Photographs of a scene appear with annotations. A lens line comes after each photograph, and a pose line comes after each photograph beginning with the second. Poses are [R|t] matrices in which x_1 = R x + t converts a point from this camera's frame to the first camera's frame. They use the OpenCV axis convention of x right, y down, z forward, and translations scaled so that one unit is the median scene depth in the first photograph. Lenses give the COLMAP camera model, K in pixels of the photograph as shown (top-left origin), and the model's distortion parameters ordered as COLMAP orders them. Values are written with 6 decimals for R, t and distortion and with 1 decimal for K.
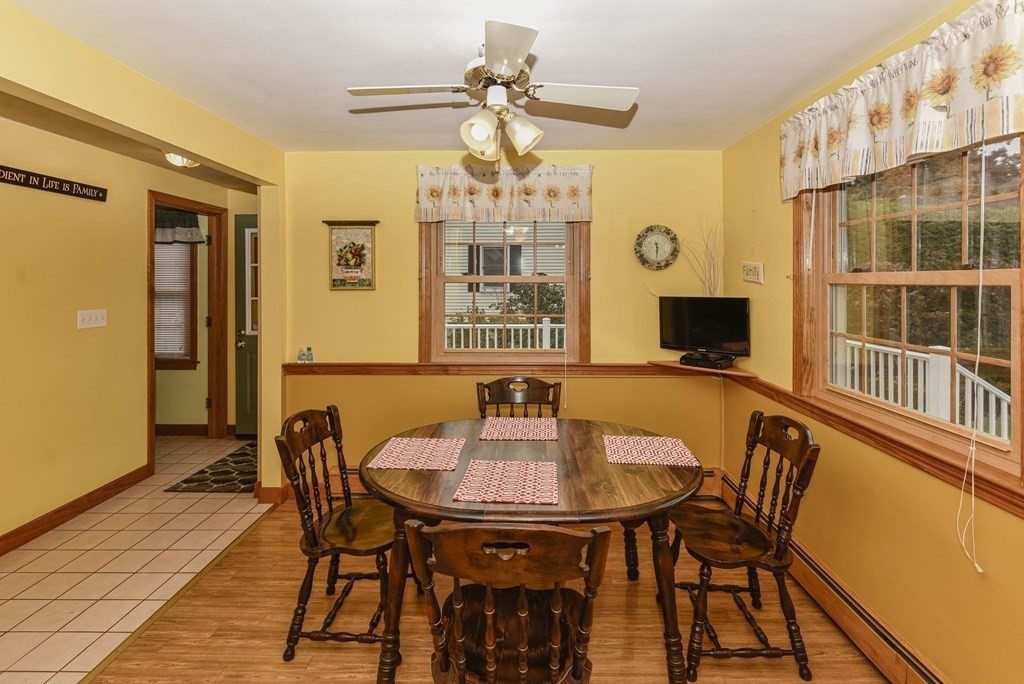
lens RADIAL K [[493.9, 0, 509.2], [0, 493.9, 282.9], [0, 0, 1]] dist [0.002827, -0.000608]
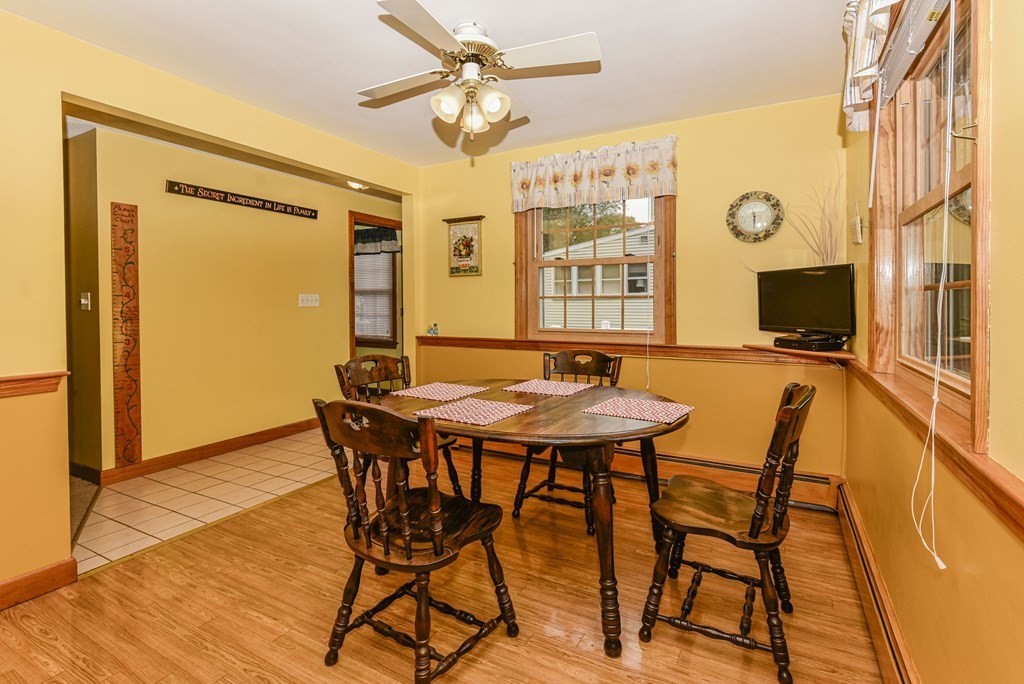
lens RADIAL K [[473.0, 0, 512.0], [0, 473.0, 309.6], [0, 0, 1]] dist [0.007454, -0.000751]
pose [[0.886538, -0.000409, -0.462655, 0.311149], [0.005663, 0.999934, 0.009969, 0.084999], [0.462621, -0.011458, 0.886482, 0.043015]]
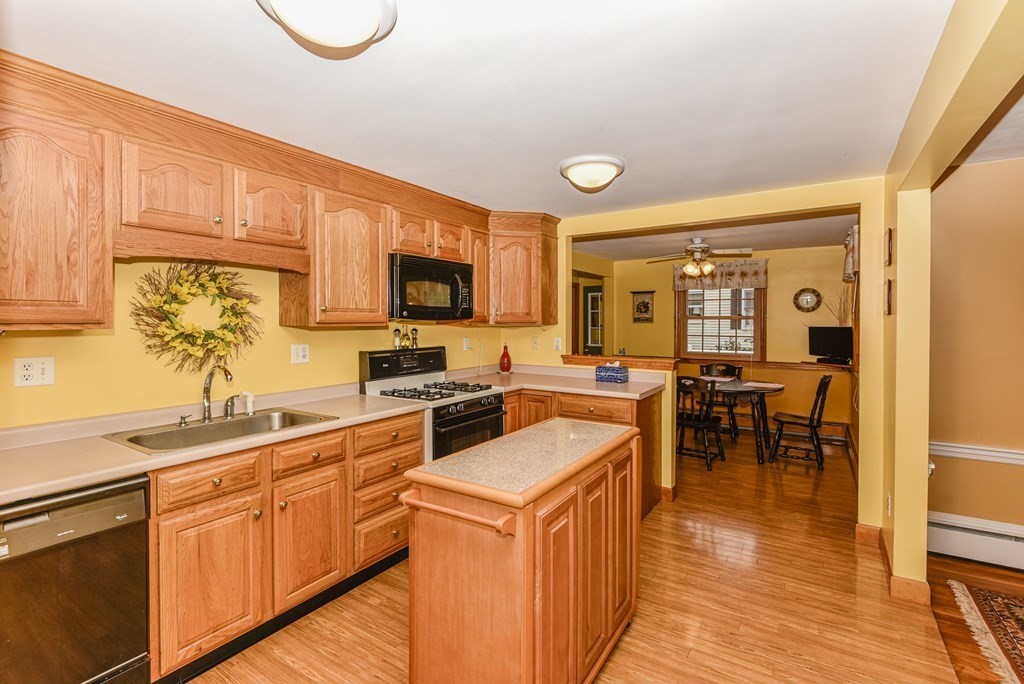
lens RADIAL K [[474.7, 0, 509.6], [0, 474.7, 325.8], [0, 0, 1]] dist [-0.000599, -0.000465]
pose [[0.853849, 0.005262, -0.520494, 0.276242], [-0.001796, 0.999973, 0.007163, 0.013755], [0.520518, -0.005181, 0.853835, -1.118865]]
